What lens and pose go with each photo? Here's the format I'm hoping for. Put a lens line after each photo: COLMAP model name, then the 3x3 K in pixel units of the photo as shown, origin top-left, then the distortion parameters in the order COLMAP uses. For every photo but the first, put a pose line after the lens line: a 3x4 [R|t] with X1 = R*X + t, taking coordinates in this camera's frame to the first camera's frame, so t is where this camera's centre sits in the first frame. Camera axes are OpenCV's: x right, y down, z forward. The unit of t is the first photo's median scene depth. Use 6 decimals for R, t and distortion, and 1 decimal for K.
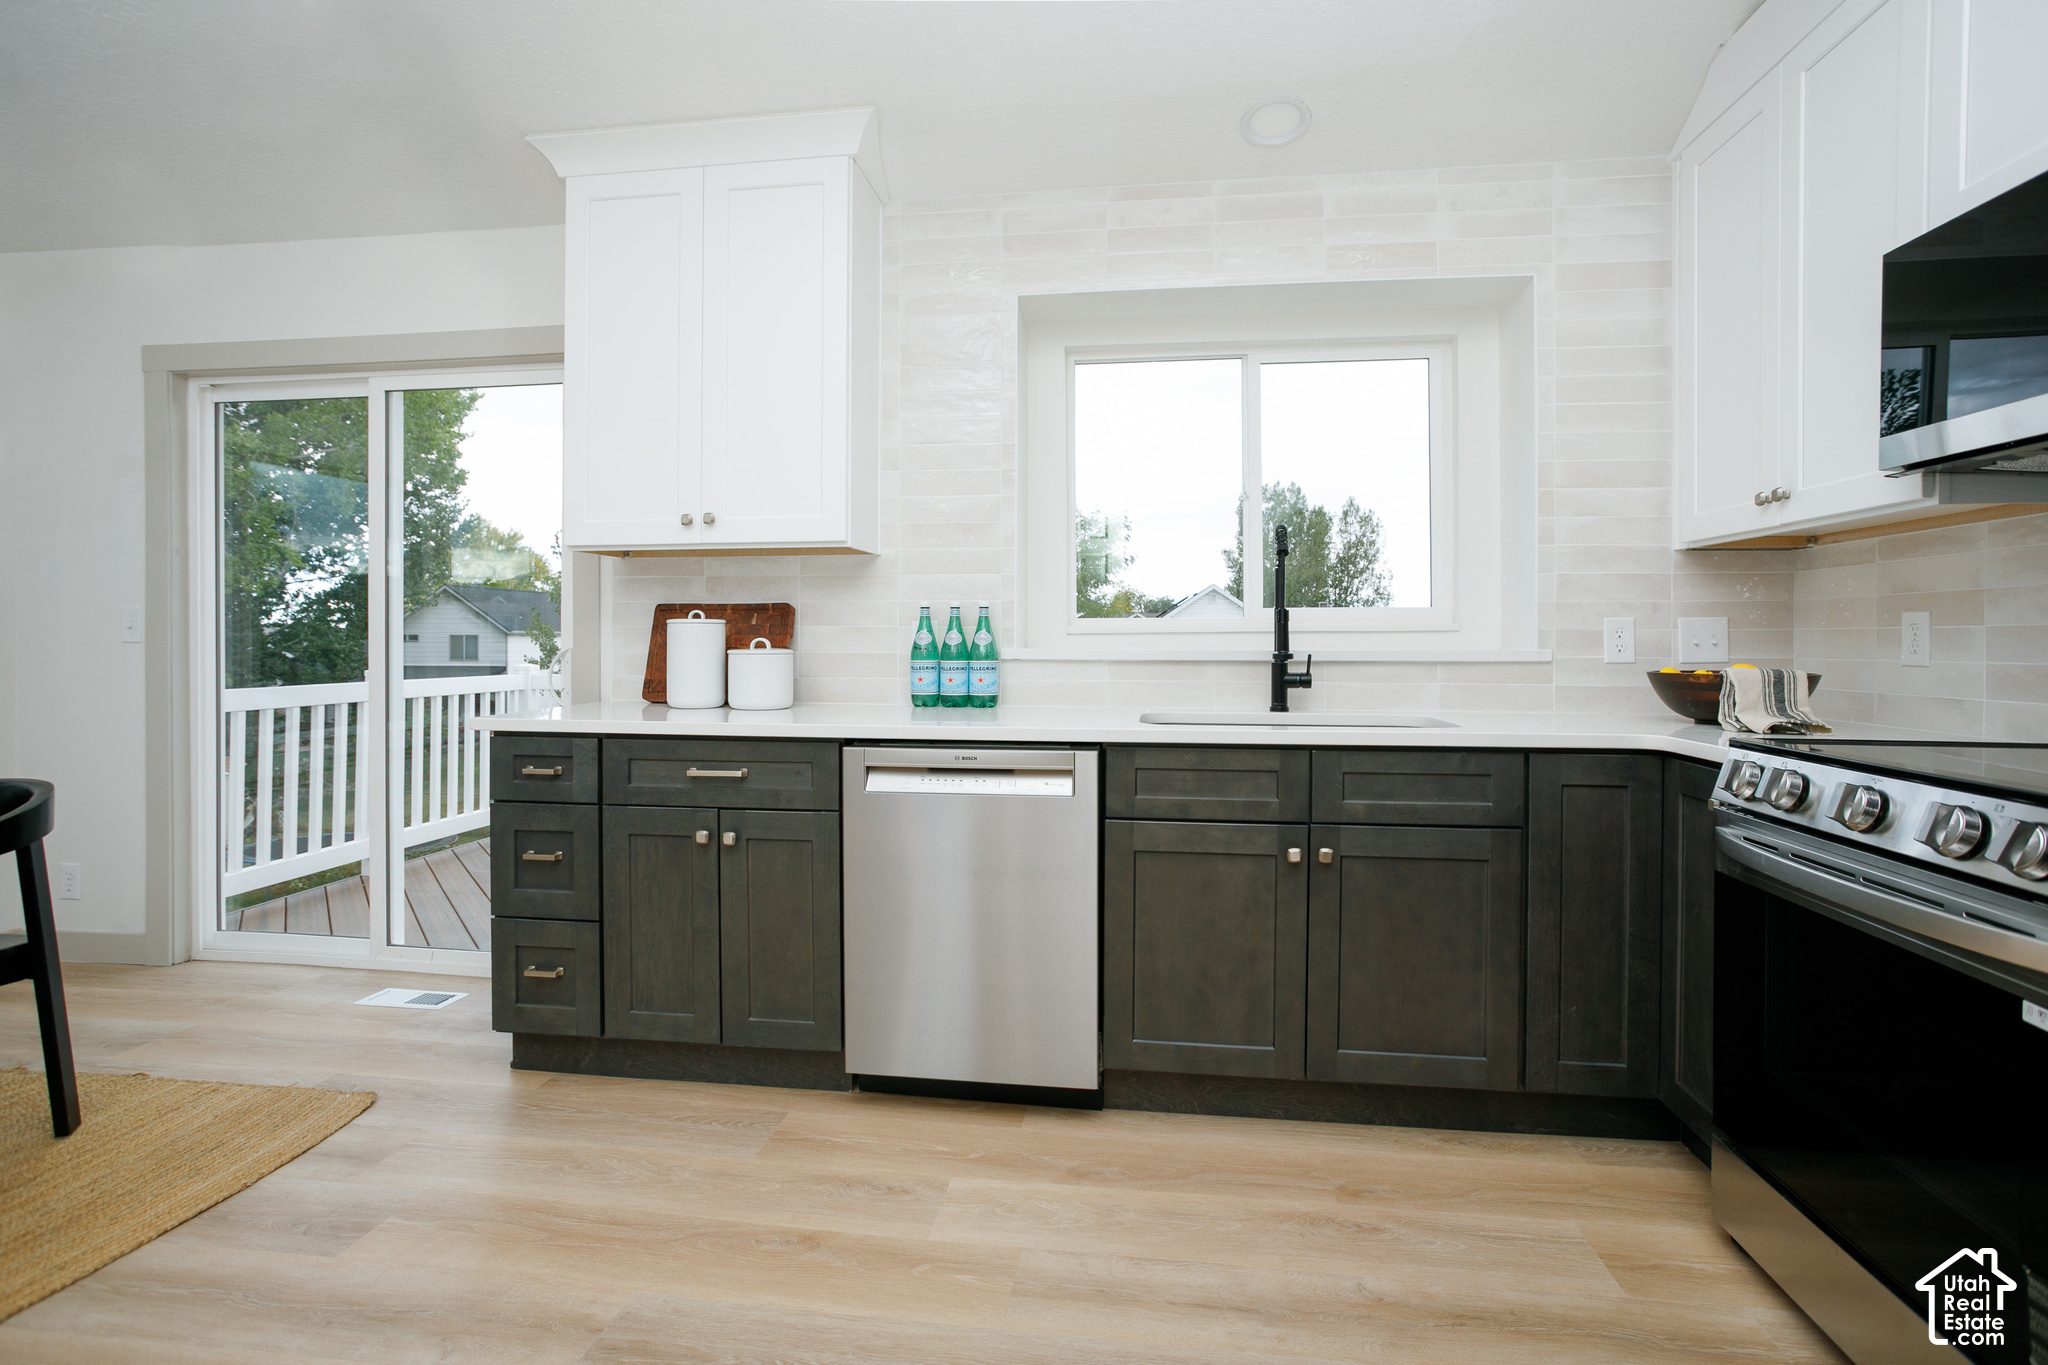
lens RADIAL K [[986.8, 0, 1027.6], [0, 986.8, 642.9], [0, 0, 1]] dist [-0.027363, 0.002899]
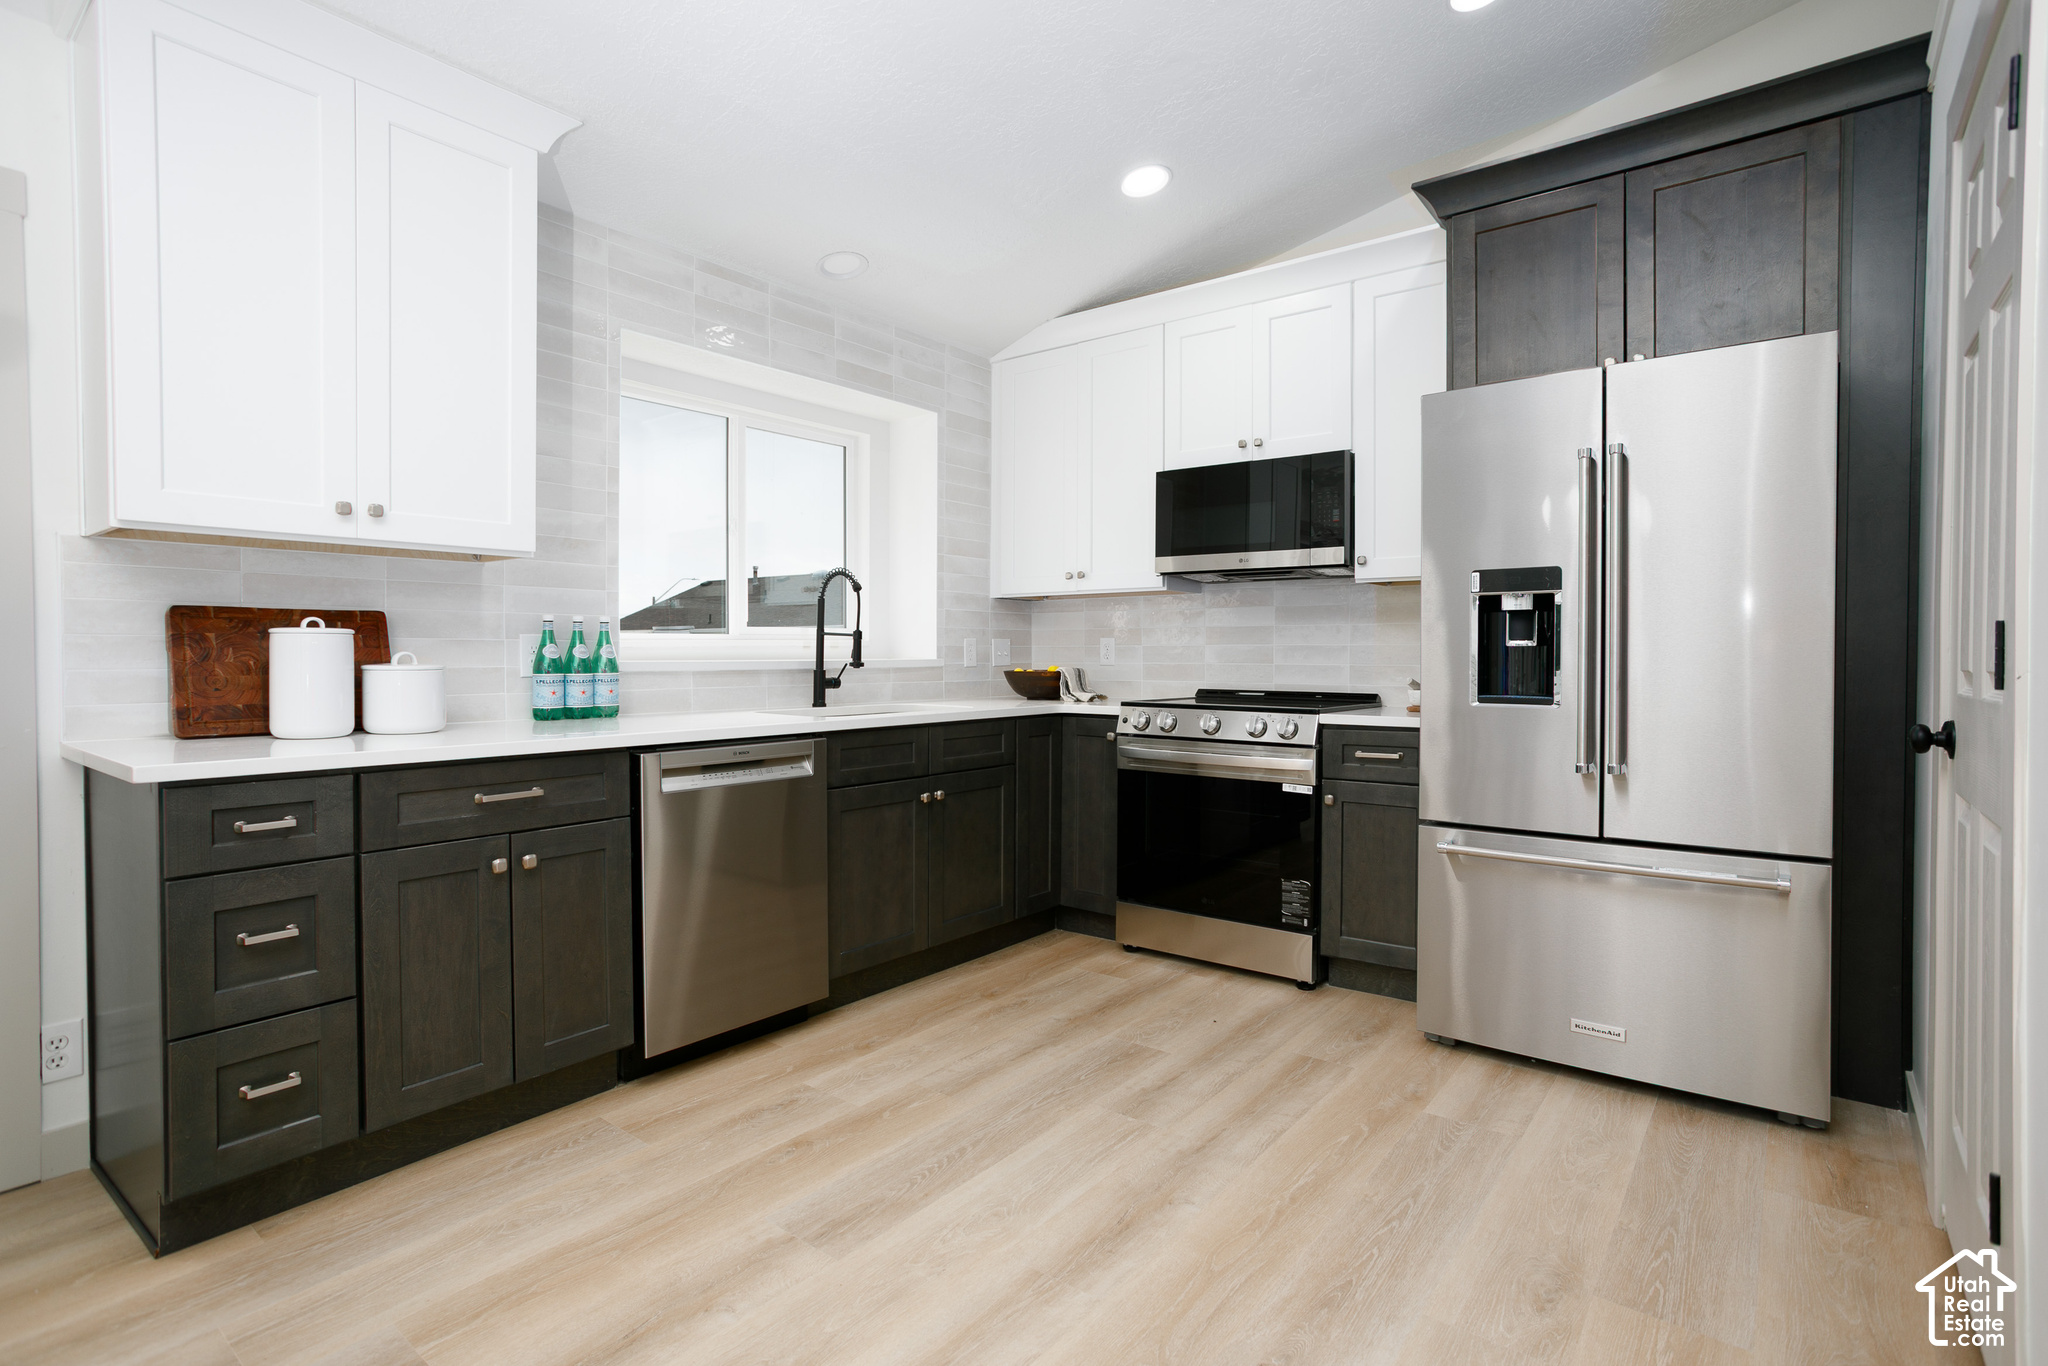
lens RADIAL K [[986.8, 0, 1032.2], [0, 986.8, 671.2], [0, 0, 1]] dist [-0.027363, 0.002899]
pose [[0.507681, -0.017866, 0.861360, -0.851989], [0.003594, 0.999820, 0.018619, -0.001879], [-0.861538, -0.006356, 0.507654, 0.097630]]
